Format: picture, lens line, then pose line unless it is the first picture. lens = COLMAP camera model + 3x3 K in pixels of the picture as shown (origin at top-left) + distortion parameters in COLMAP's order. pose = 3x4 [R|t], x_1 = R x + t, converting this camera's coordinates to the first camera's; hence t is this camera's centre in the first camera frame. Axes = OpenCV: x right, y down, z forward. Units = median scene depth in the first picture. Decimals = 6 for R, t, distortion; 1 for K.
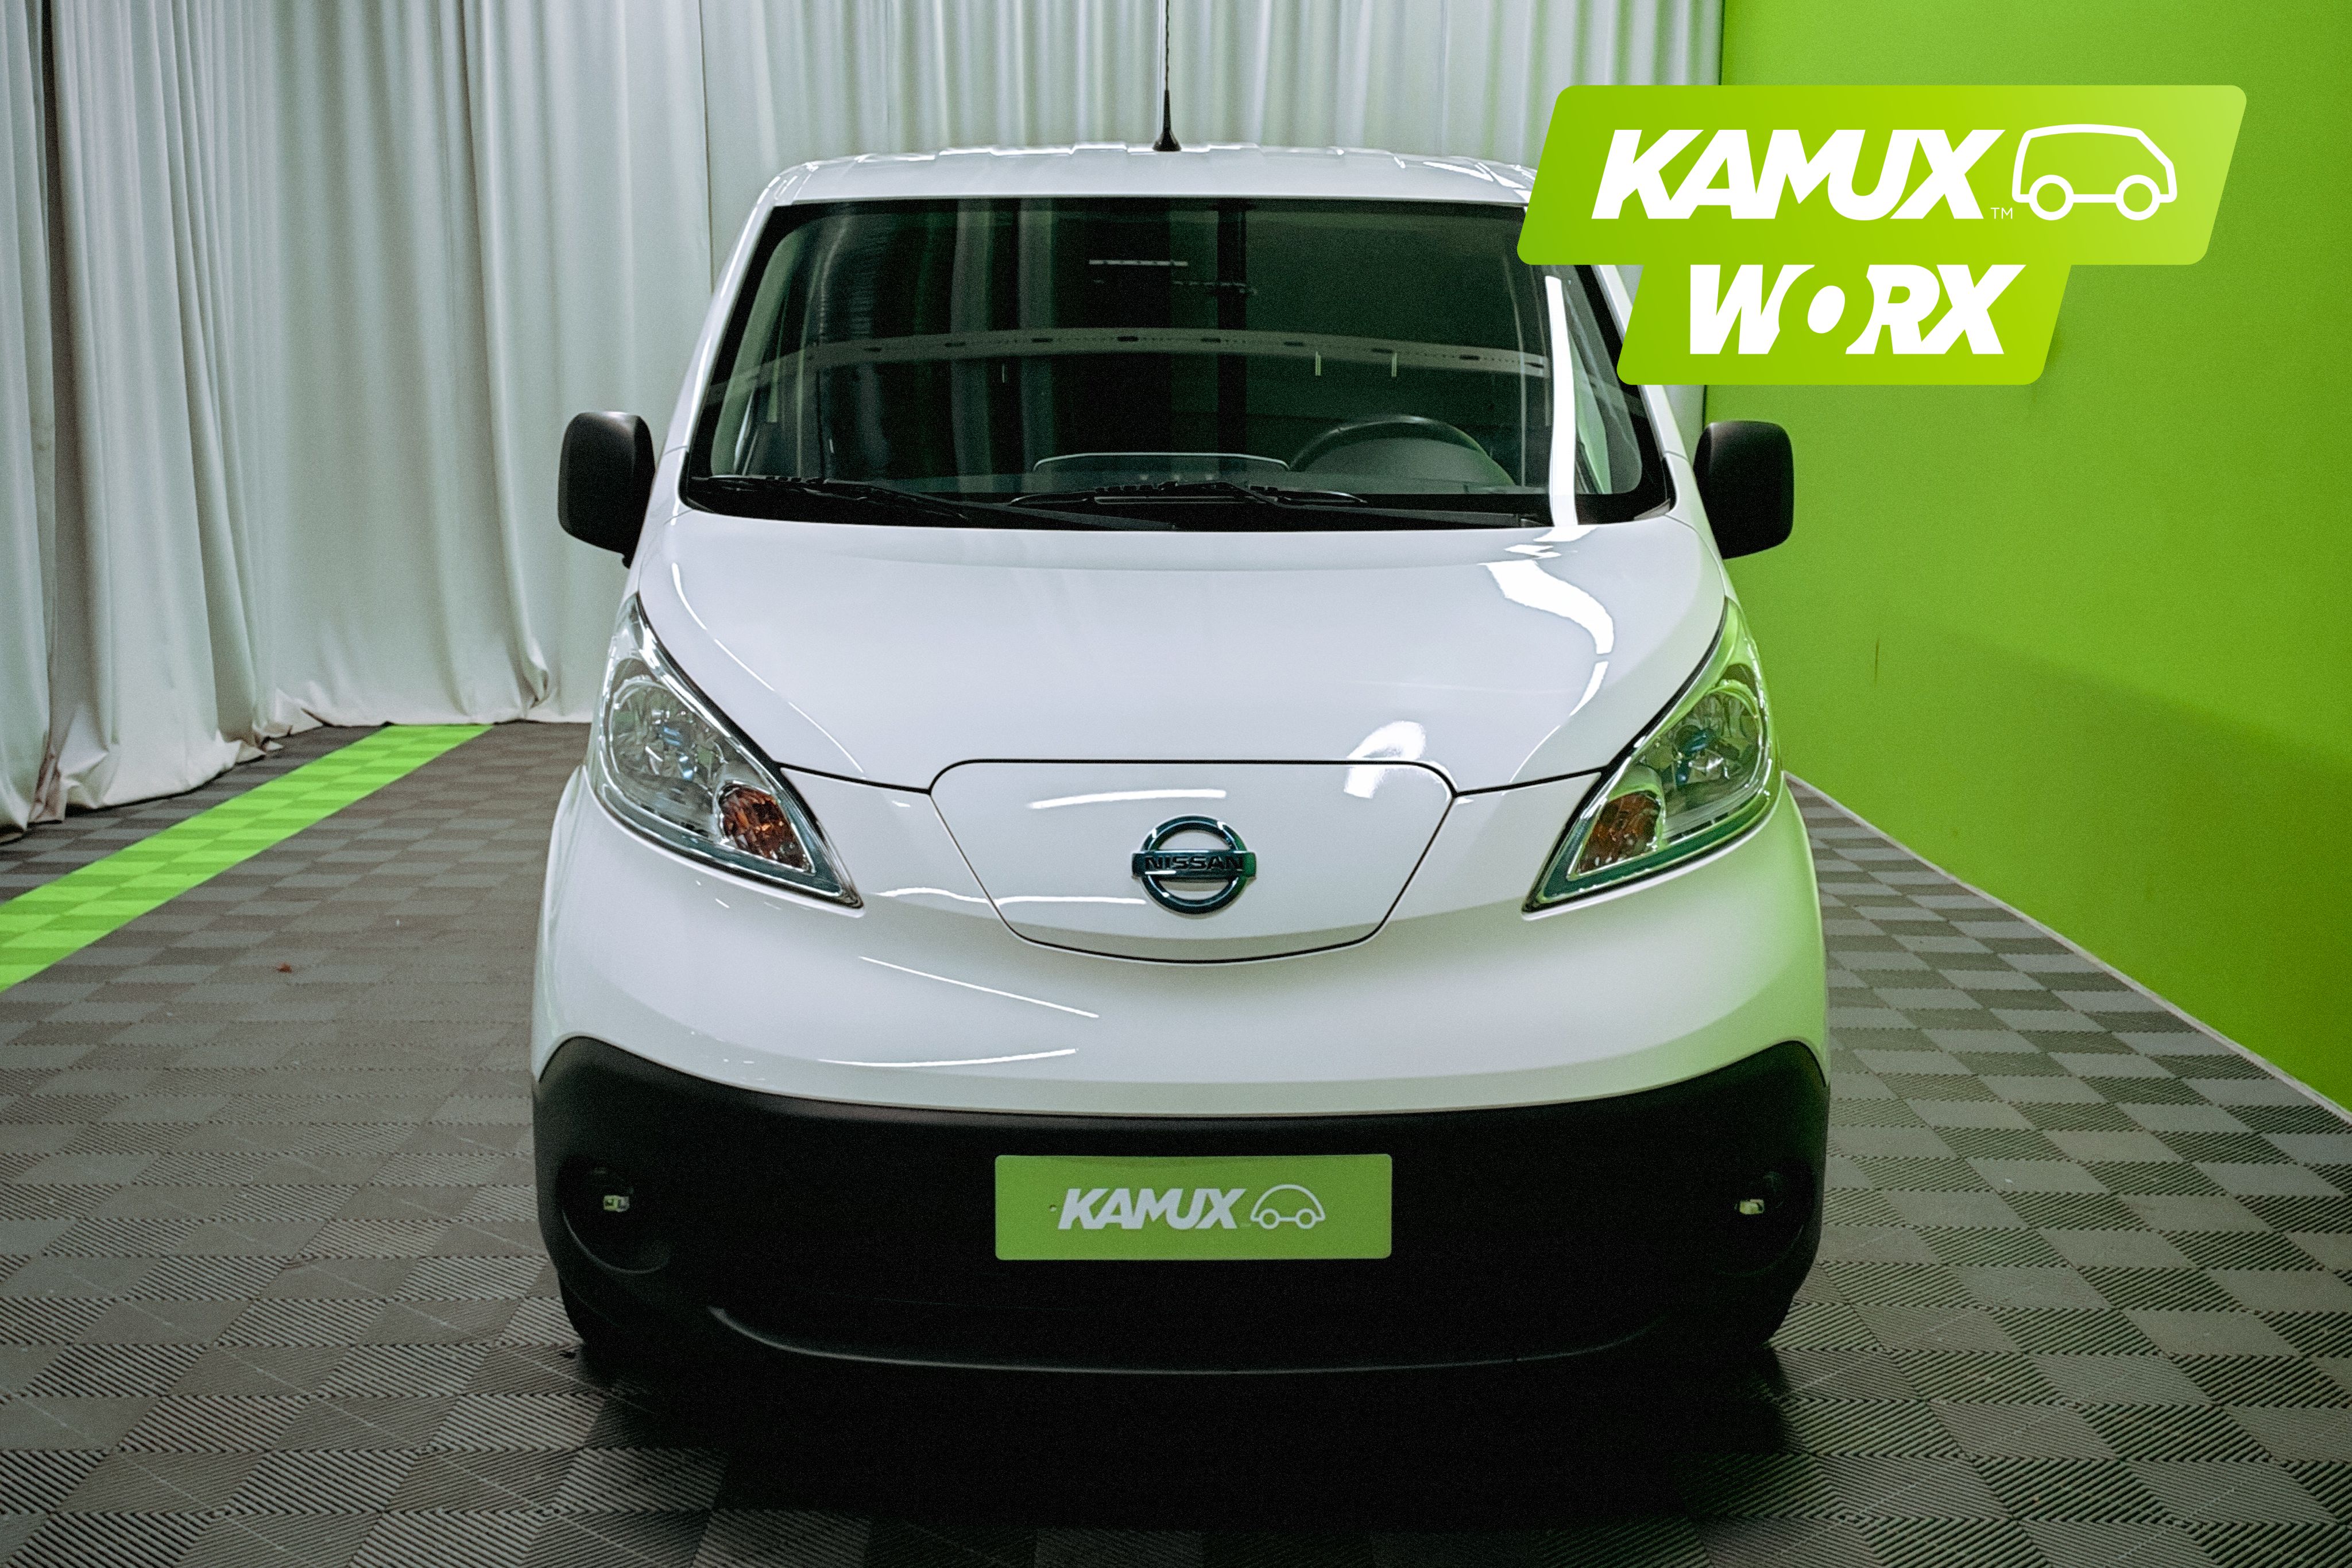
lens RADIAL K [[2849.0, 0, 1174.0], [0, 2849.0, 778.9], [0, 0, 1]] dist [0.008152, 0.000000]
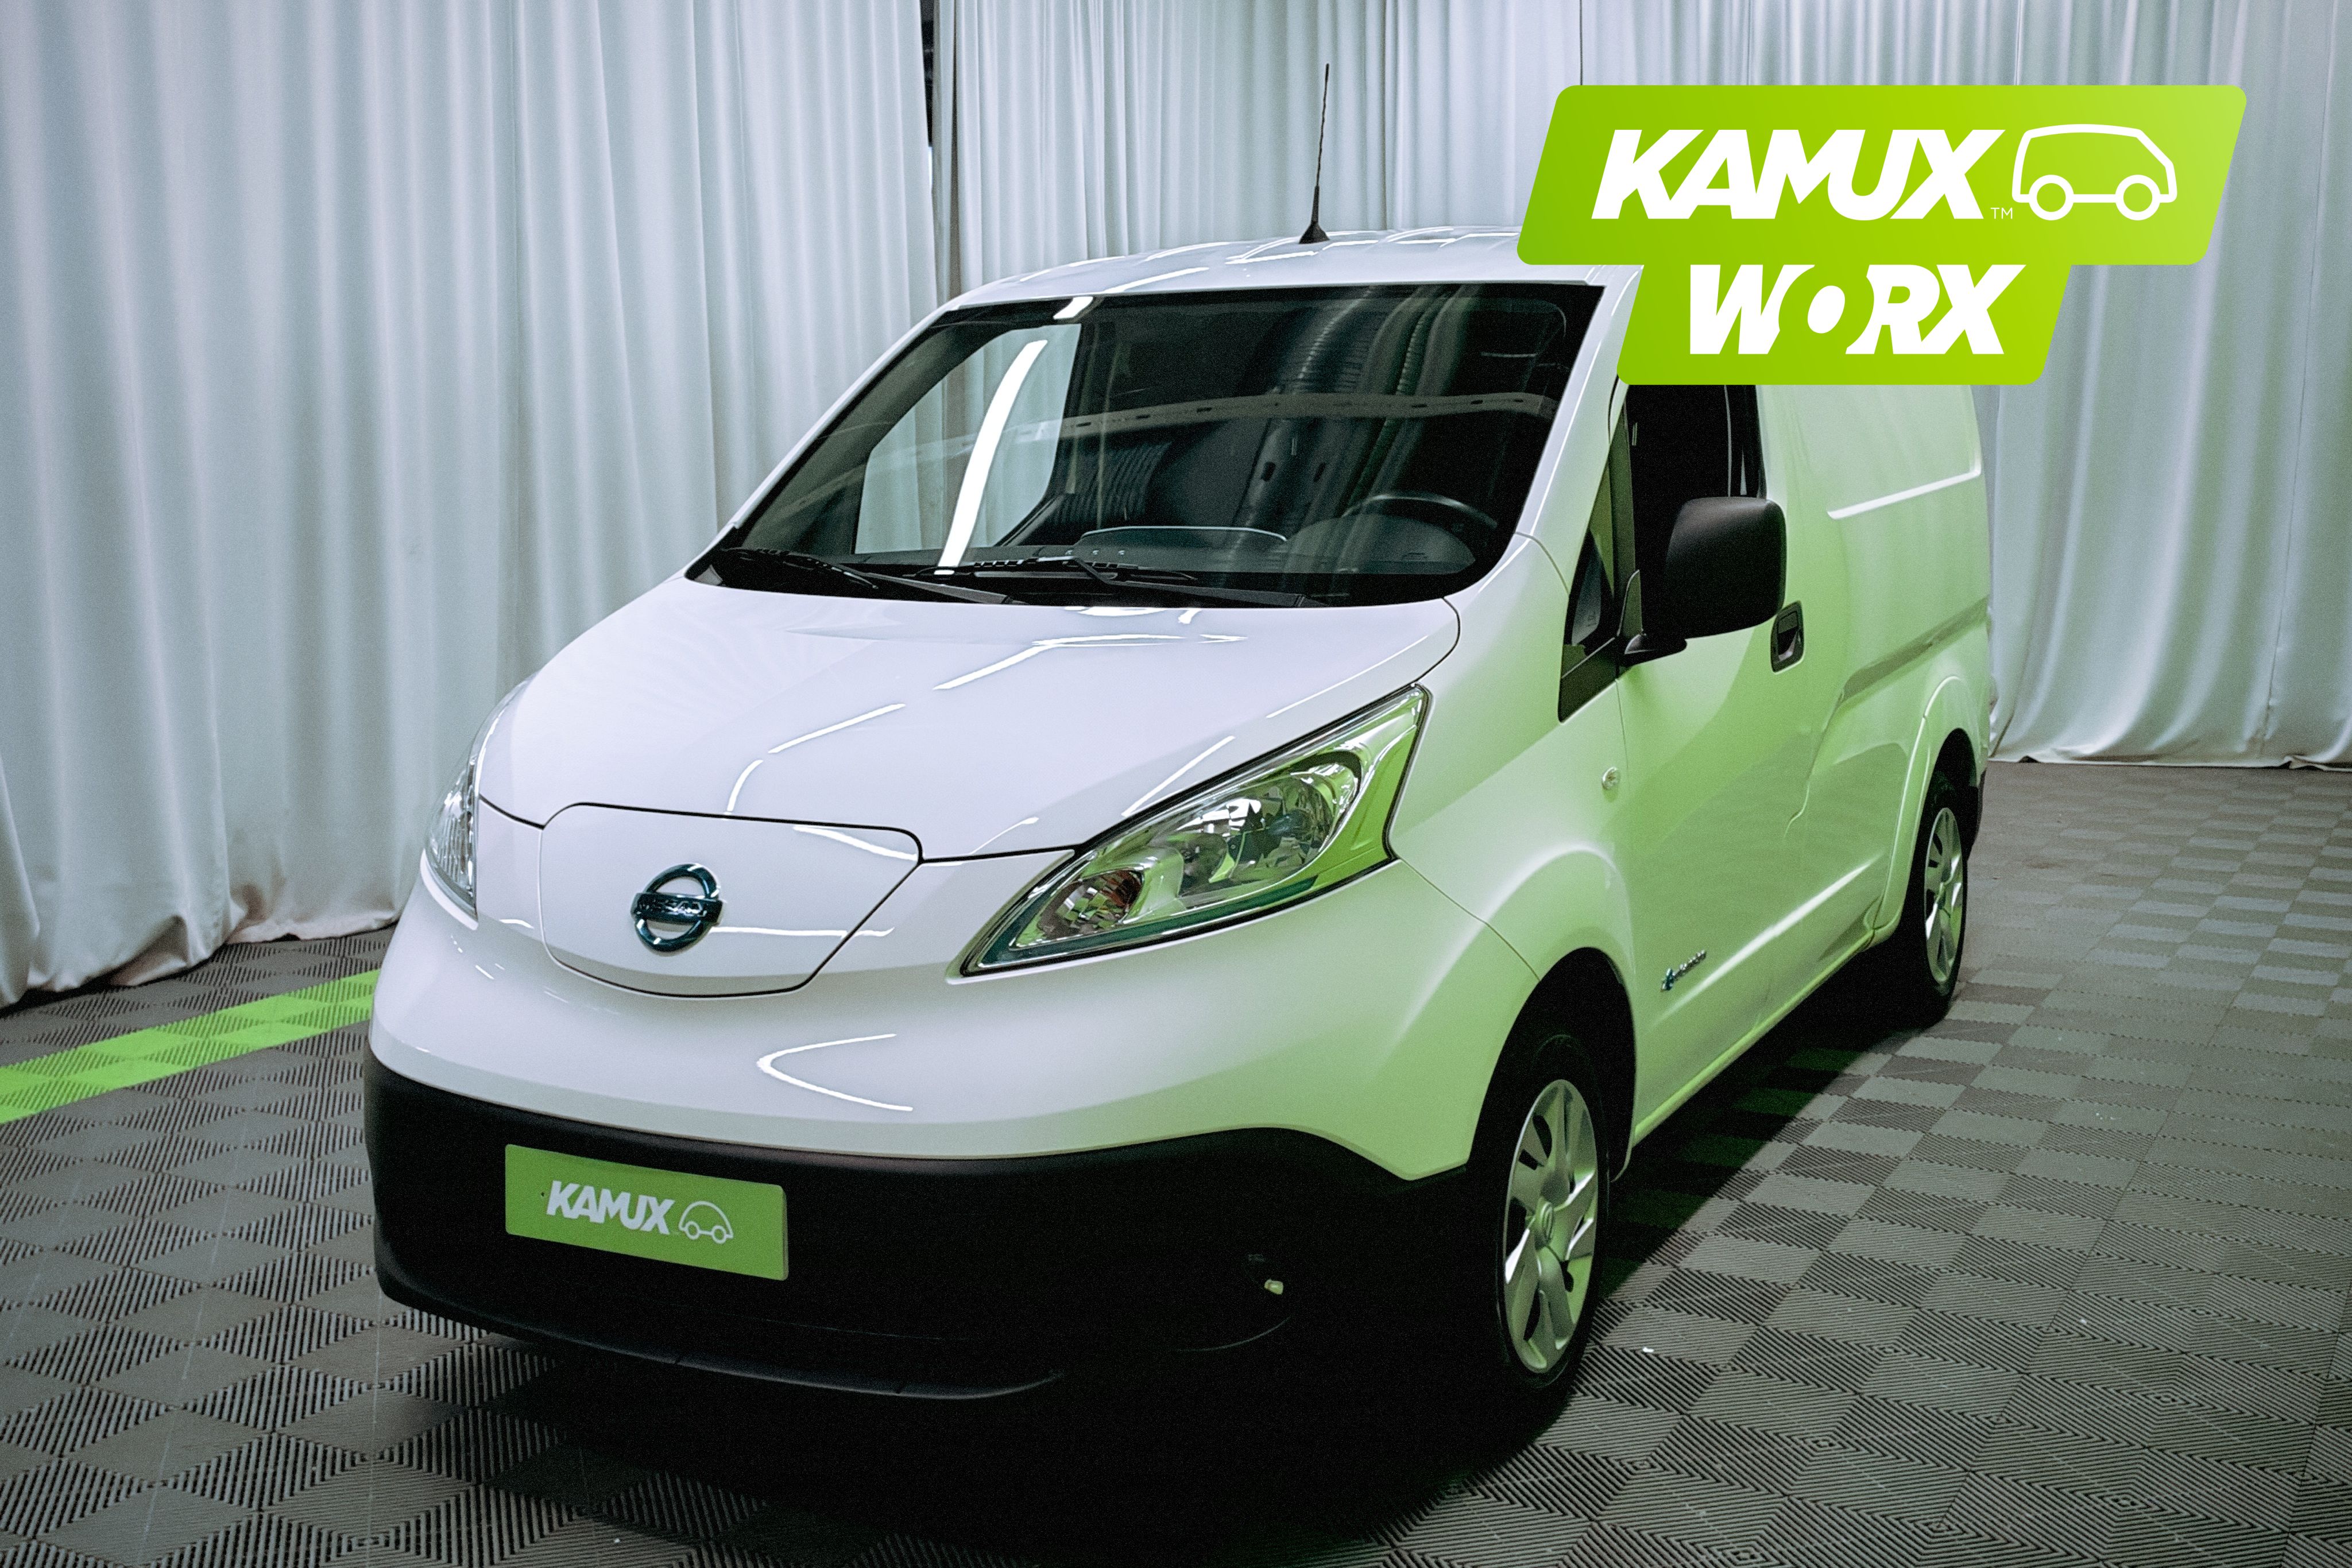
lens RADIAL K [[2541.4, 0, 1167.9], [0, 2541.4, 794.2], [0, 0, 1]] dist [0.019230, 0.000000]
pose [[0.880641, 0.054817, -0.470603, 0.652017], [-0.052474, 0.998458, 0.018109, -0.043336], [0.470870, 0.008747, 0.882159, 0.206338]]
